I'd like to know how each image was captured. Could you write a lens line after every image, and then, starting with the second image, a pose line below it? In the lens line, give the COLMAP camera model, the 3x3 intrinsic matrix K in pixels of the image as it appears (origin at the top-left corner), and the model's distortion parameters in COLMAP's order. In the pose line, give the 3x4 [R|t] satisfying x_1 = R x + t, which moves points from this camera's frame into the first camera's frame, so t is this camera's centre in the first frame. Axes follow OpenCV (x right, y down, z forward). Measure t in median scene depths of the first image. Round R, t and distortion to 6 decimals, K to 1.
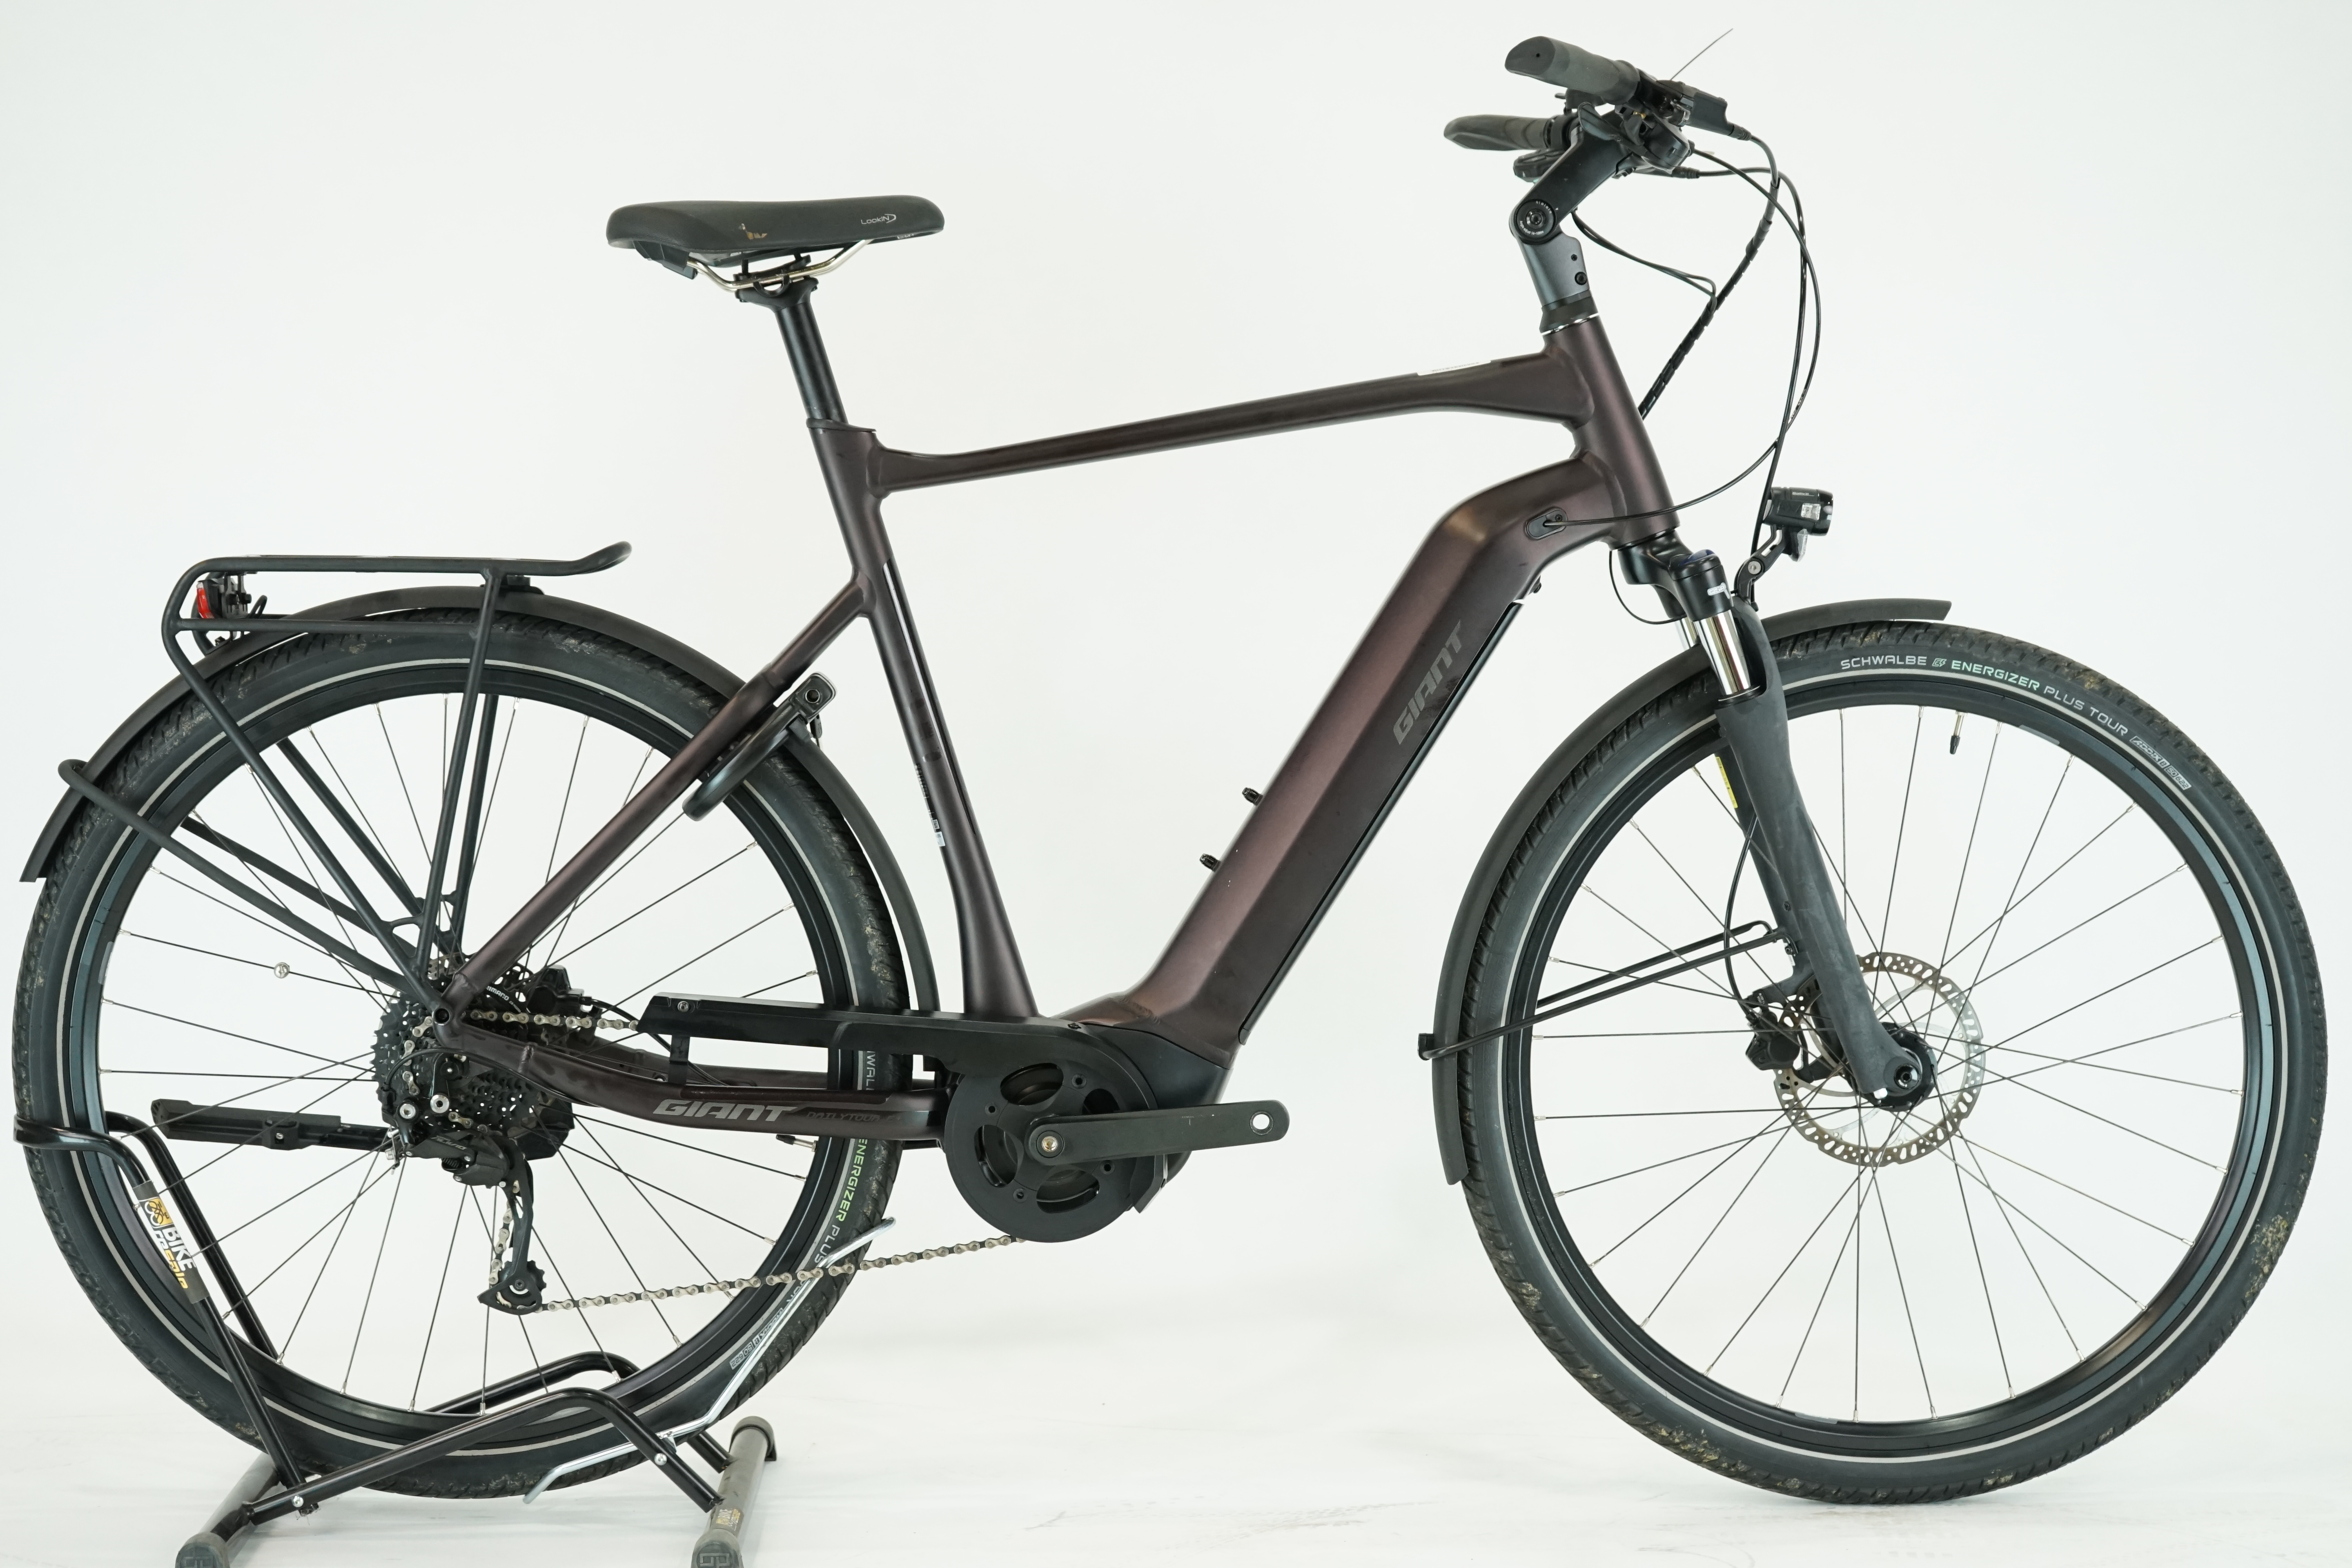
lens RADIAL K [[3528.9, 0, 1176.0], [0, 3528.9, 784.0], [0, 0, 1]] dist [-0.130707, -0.015537]
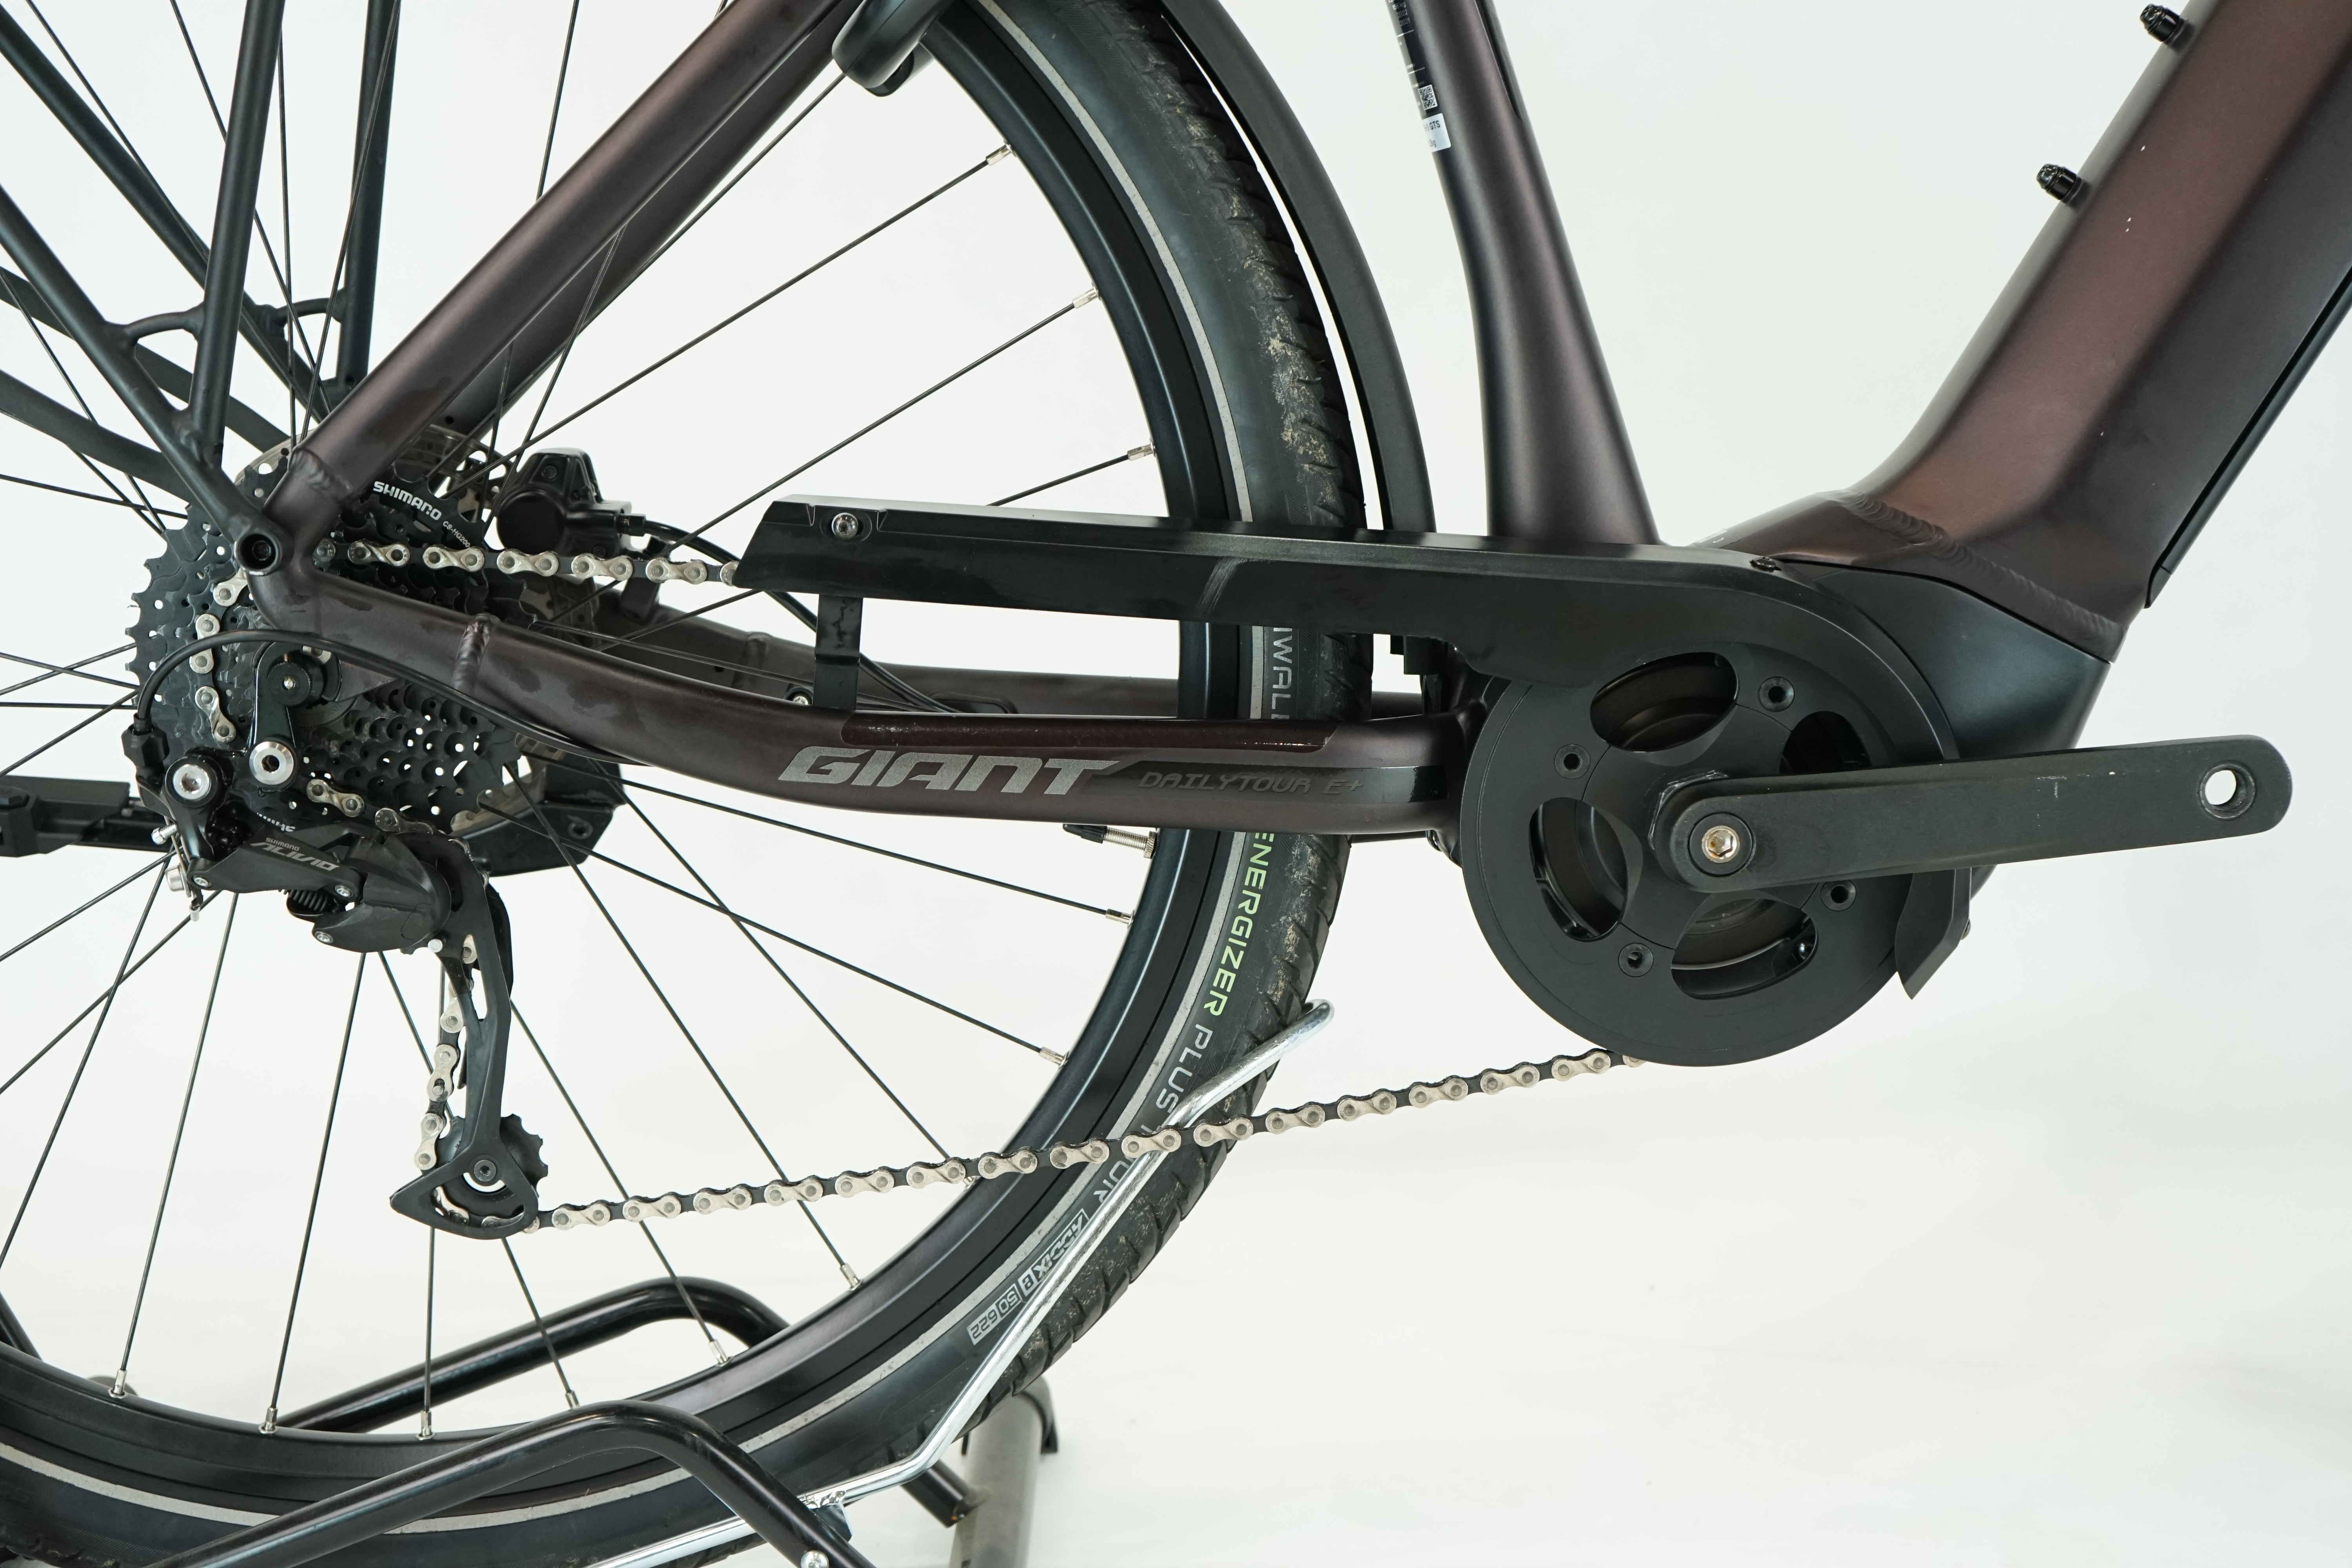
lens RADIAL K [[3106.7, 0, 1176.0], [0, 3106.7, 784.0], [0, 0, 1]] dist [0.002483, -0.001900]
pose [[0.998820, -0.006002, -0.048191, -0.082110], [0.011590, 0.993121, 0.116514, 0.050661], [0.047160, -0.116935, 0.992019, 0.624285]]
